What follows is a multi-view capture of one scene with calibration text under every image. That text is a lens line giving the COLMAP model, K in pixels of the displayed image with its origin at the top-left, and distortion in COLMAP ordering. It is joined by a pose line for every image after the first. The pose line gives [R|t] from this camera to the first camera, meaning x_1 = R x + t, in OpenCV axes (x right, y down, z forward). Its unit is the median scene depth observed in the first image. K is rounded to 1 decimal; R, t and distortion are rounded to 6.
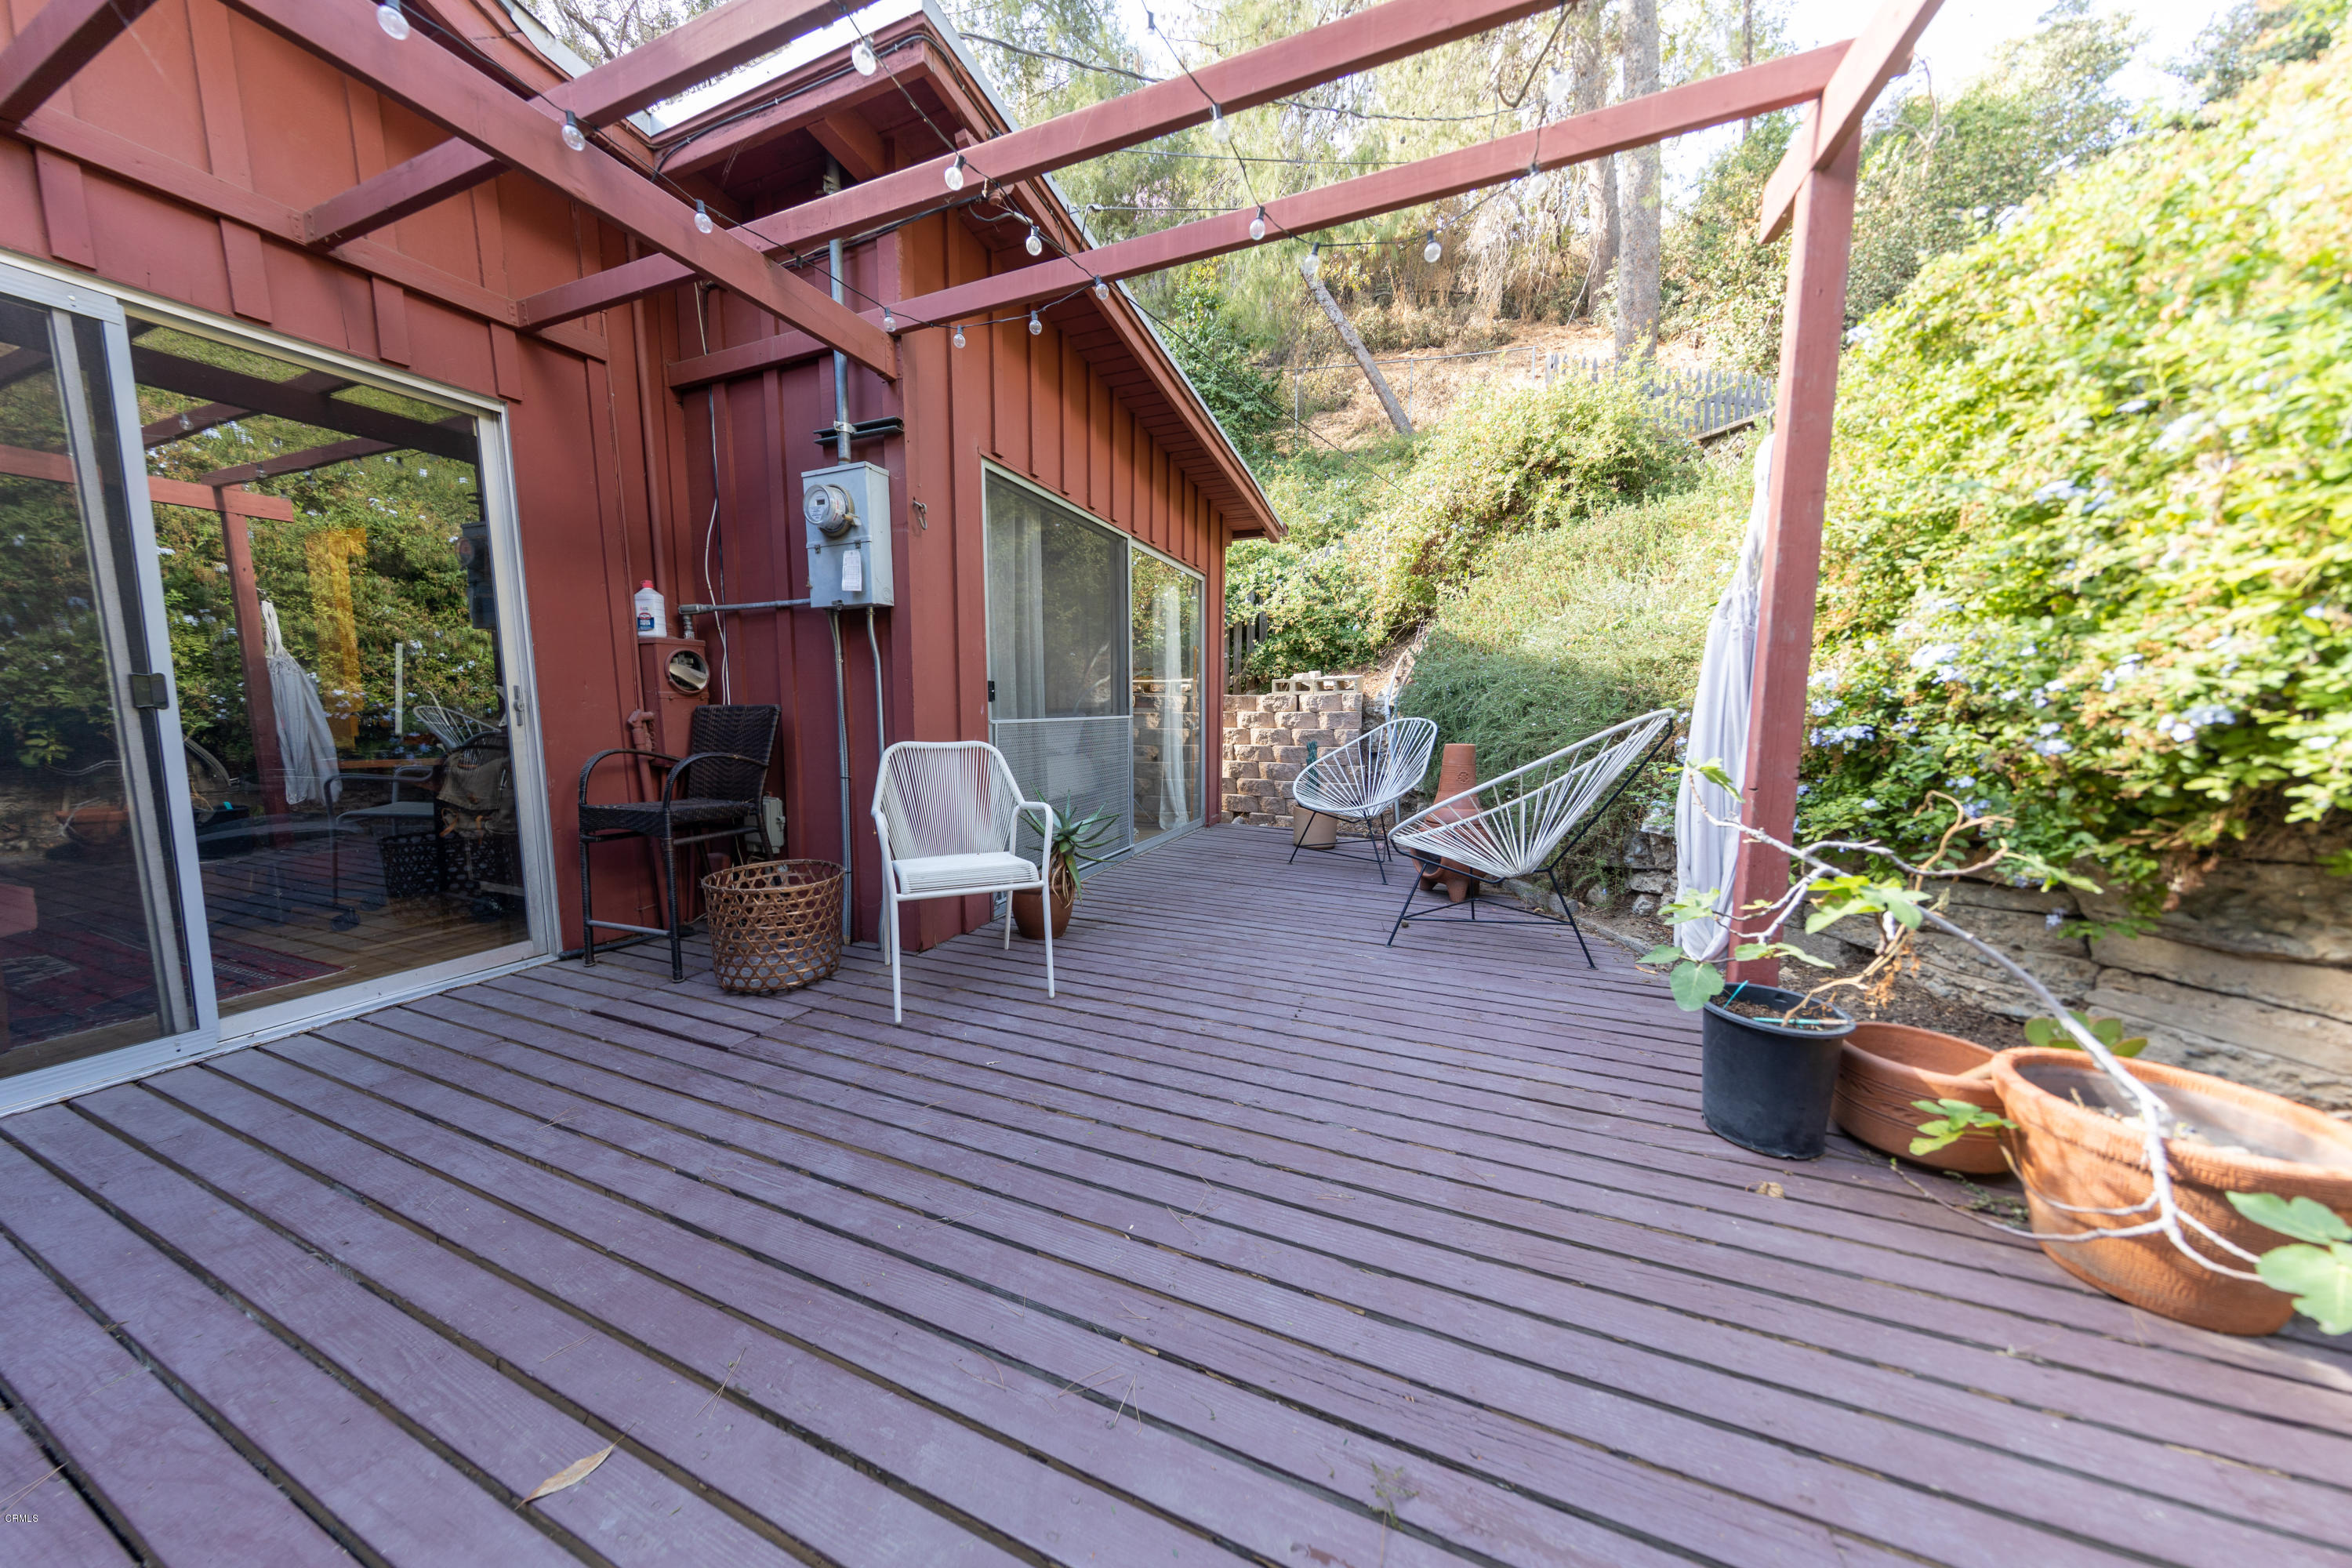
lens RADIAL K [[750.4, 0, 1161.7], [0, 750.4, 792.6], [0, 0, 1]] dist [0.007223, -0.000096]
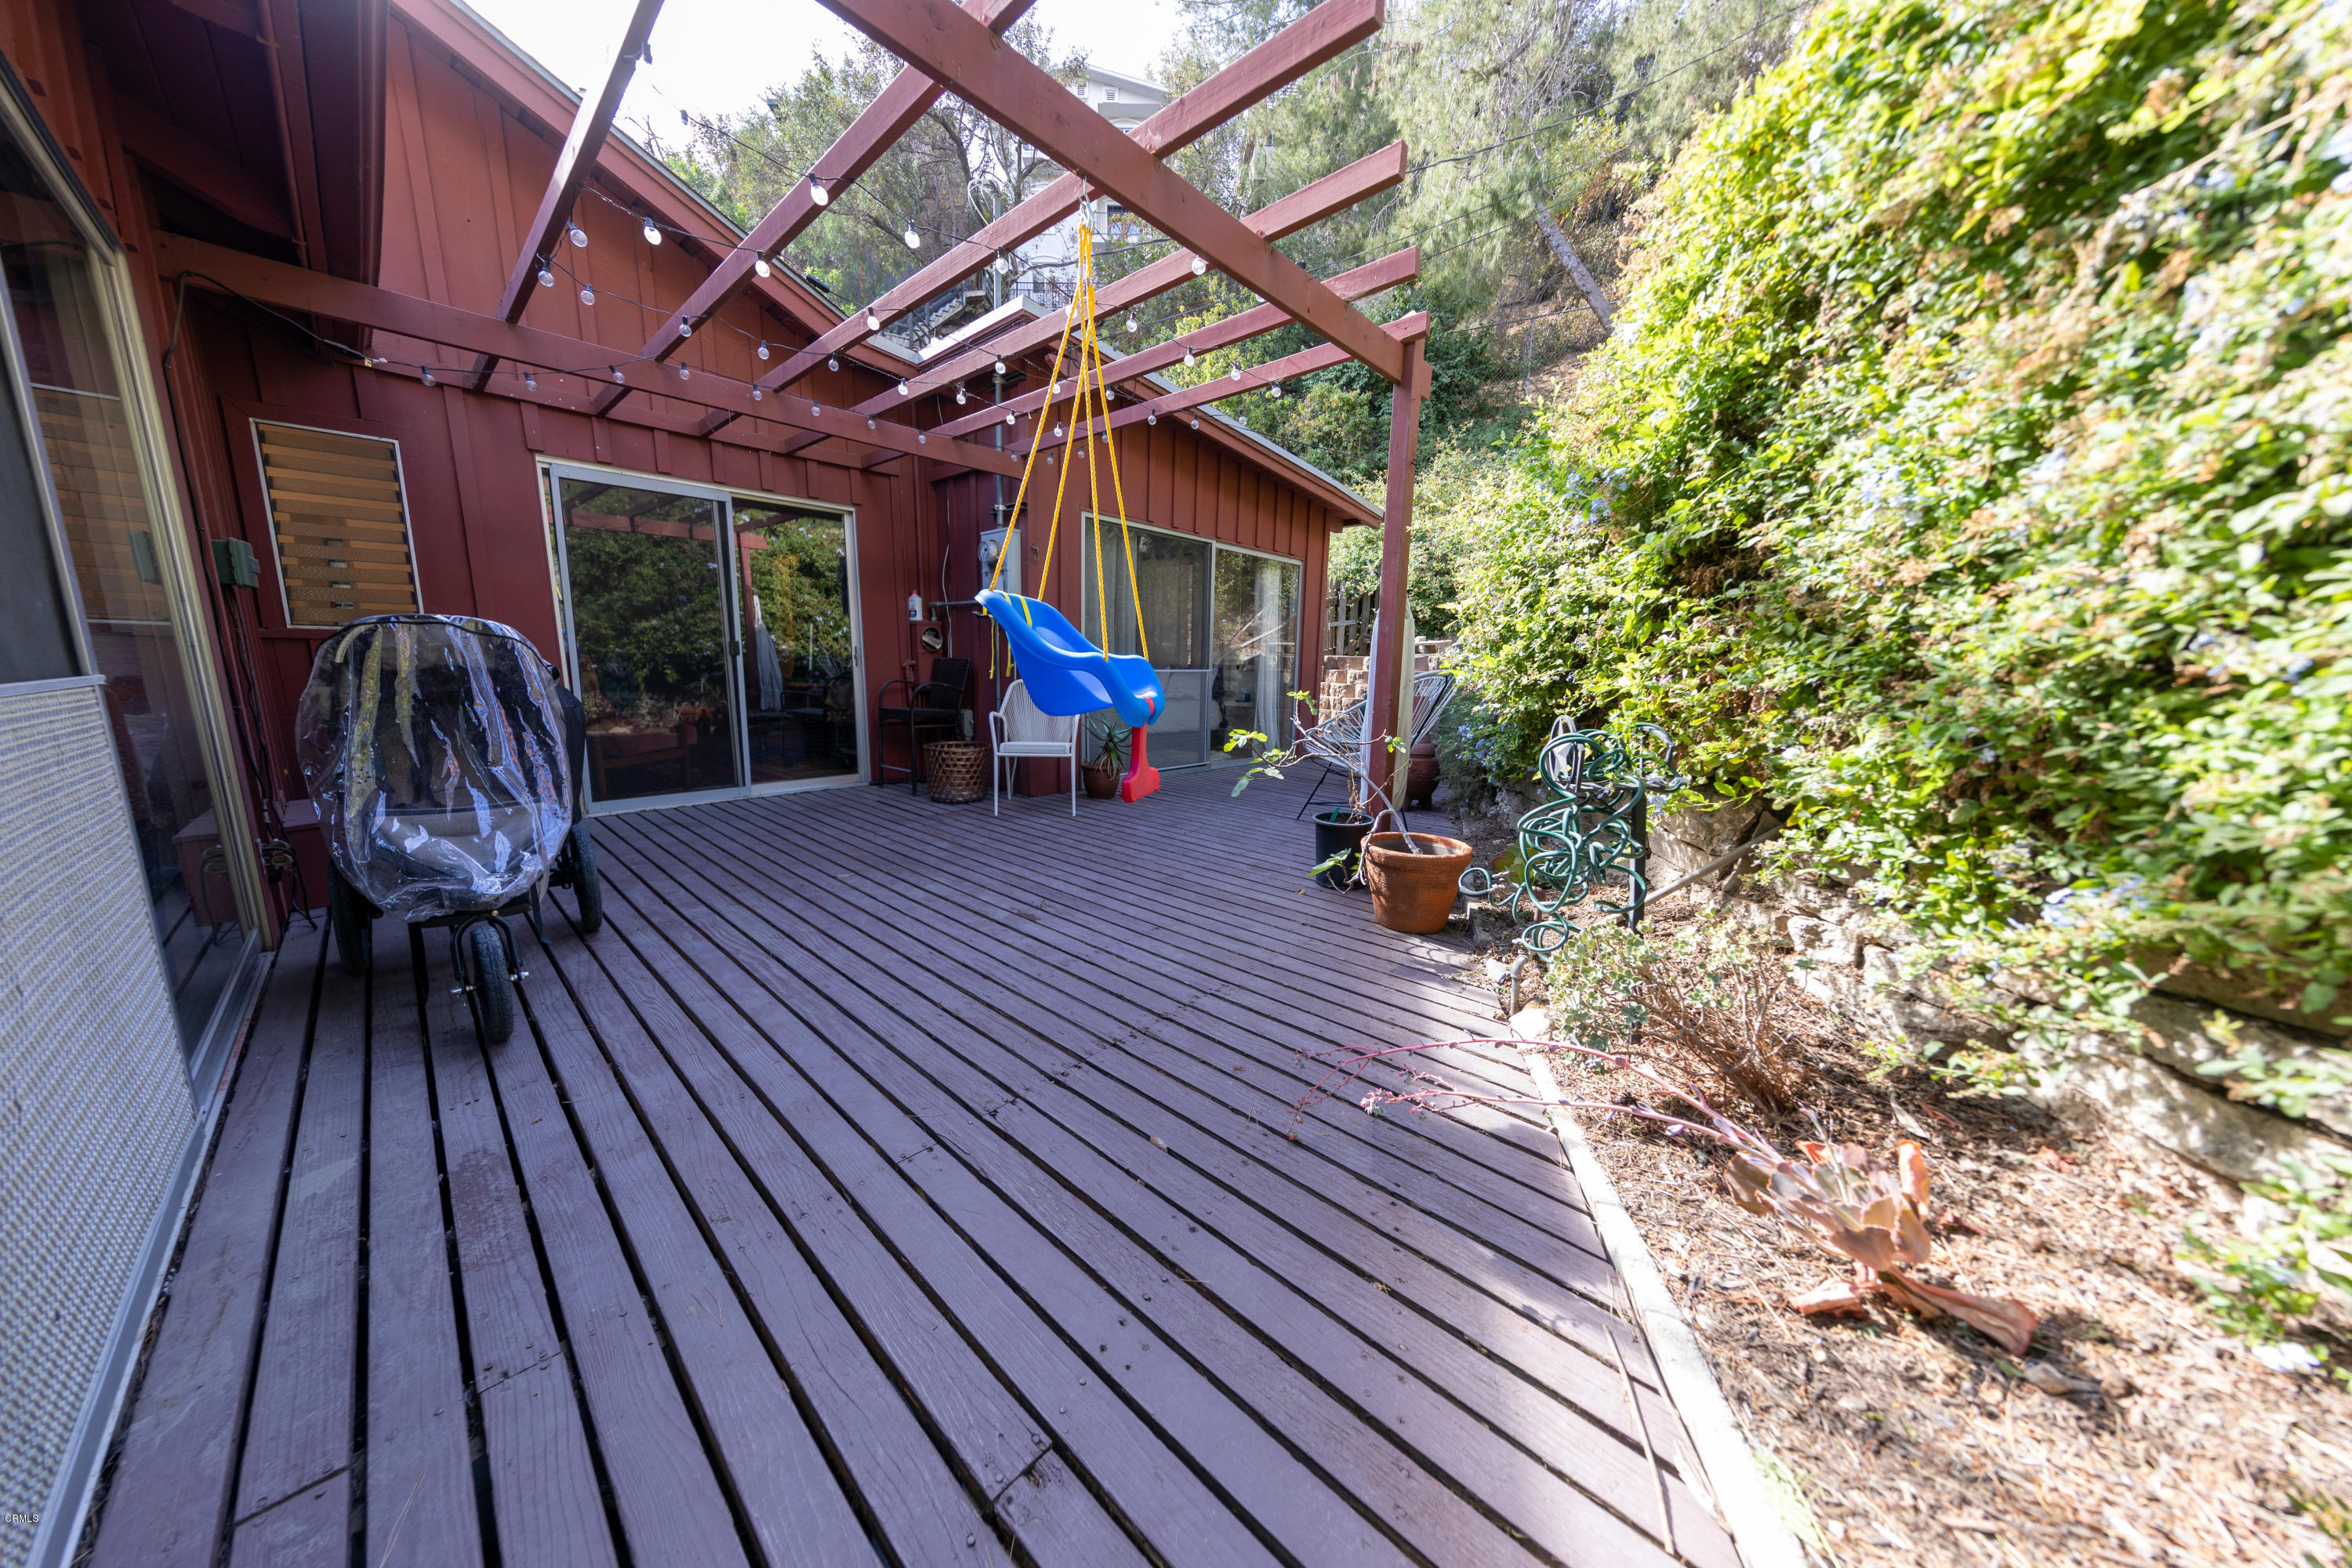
lens RADIAL K [[750.4, 0, 1161.7], [0, 750.4, 792.6], [0, 0, 1]] dist [0.007223, -0.000096]
pose [[0.937481, 0.074589, -0.339949, 0.647021], [-0.054528, 0.996180, 0.068200, 0.067127], [0.343738, -0.045400, 0.937968, -0.645358]]
